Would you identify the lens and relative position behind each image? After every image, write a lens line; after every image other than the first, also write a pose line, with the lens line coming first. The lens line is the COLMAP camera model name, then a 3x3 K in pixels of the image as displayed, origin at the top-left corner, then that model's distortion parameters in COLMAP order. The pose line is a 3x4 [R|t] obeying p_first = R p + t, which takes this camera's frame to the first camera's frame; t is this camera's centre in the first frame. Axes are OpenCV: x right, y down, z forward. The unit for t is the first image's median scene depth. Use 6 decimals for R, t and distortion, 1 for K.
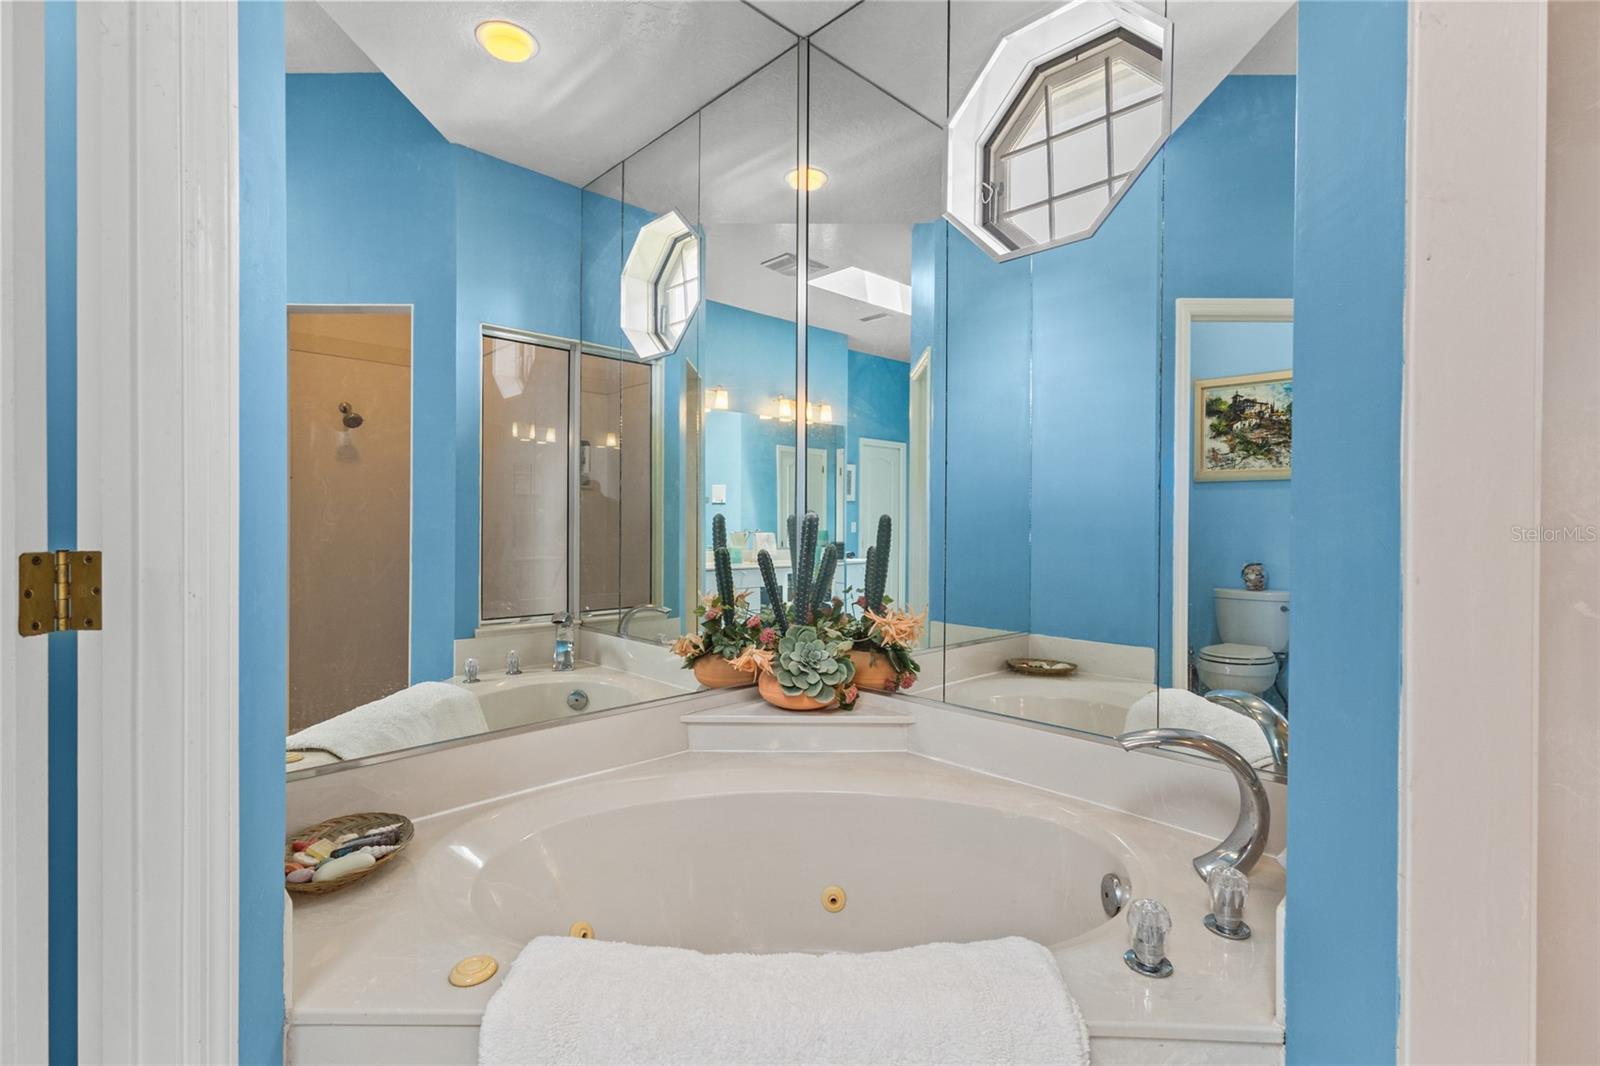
lens RADIAL K [[746.4, 0, 799.8], [0, 746.4, 526.6], [0, 0, 1]] dist [0.015904, -0.001146]
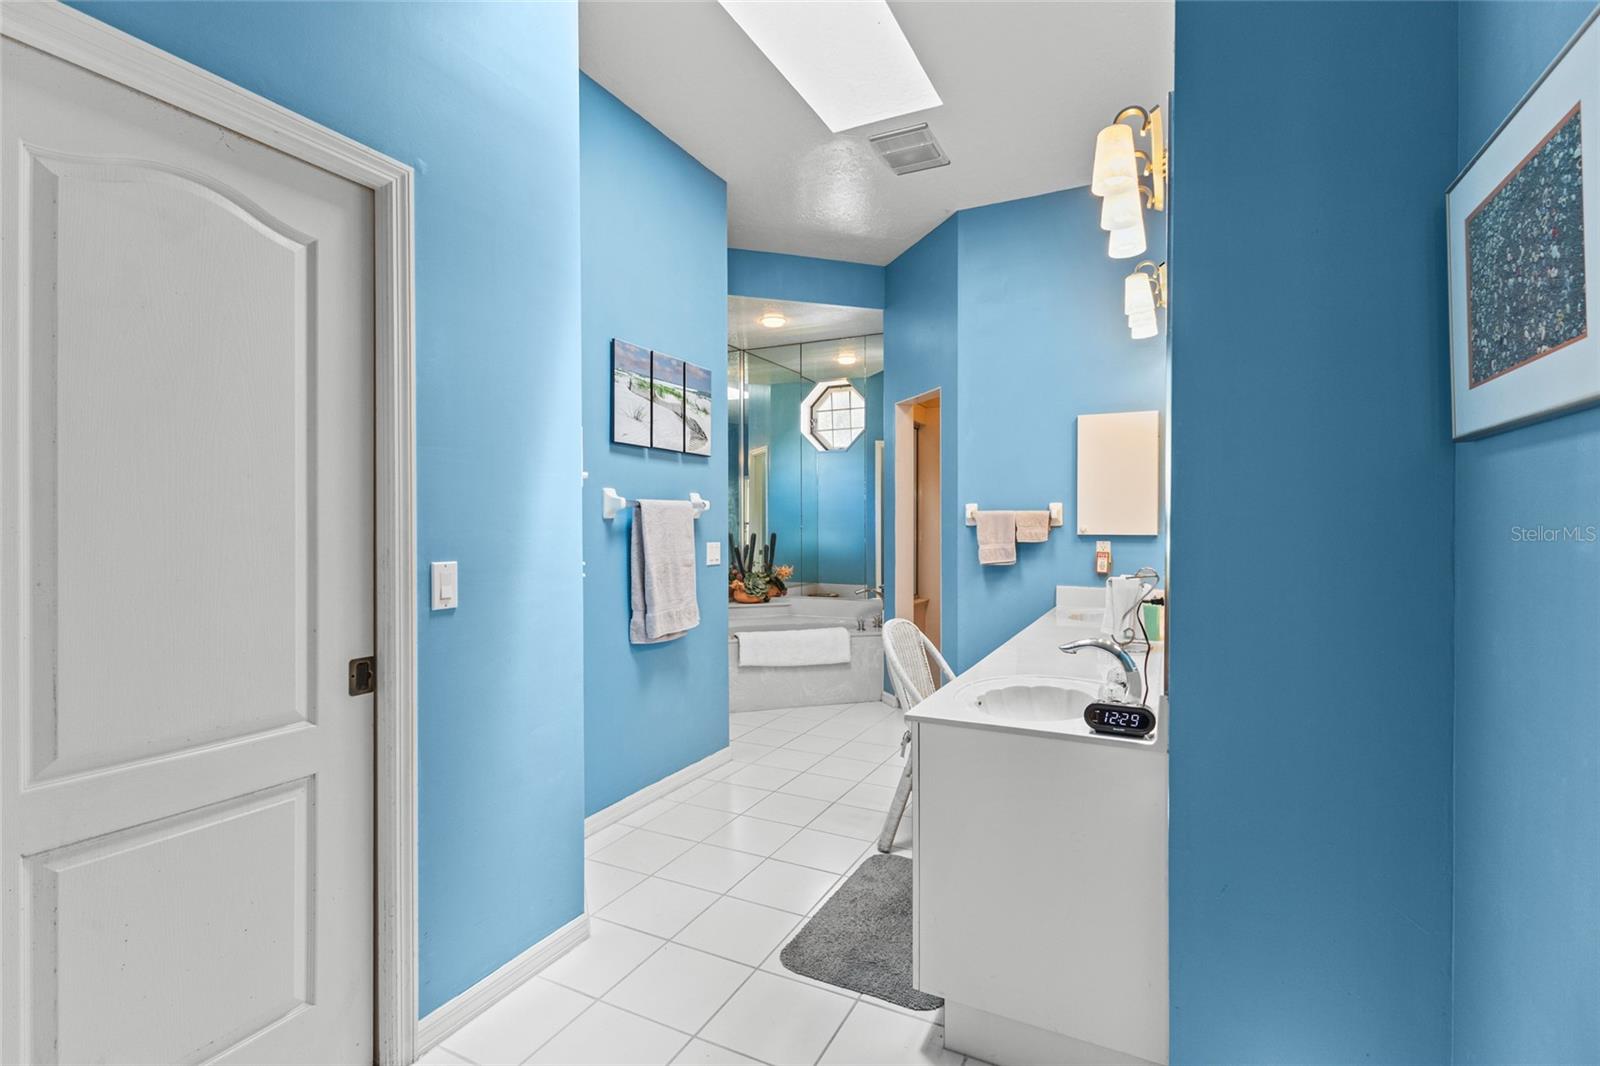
lens RADIAL K [[746.4, 0, 800.5], [0, 746.4, 531.2], [0, 0, 1]] dist [0.015904, -0.001146]
pose [[0.946824, -0.007285, 0.321669, -0.544126], [0.006727, 0.999973, 0.002849, -0.024363], [-0.321681, -0.000534, 0.946848, -1.297751]]
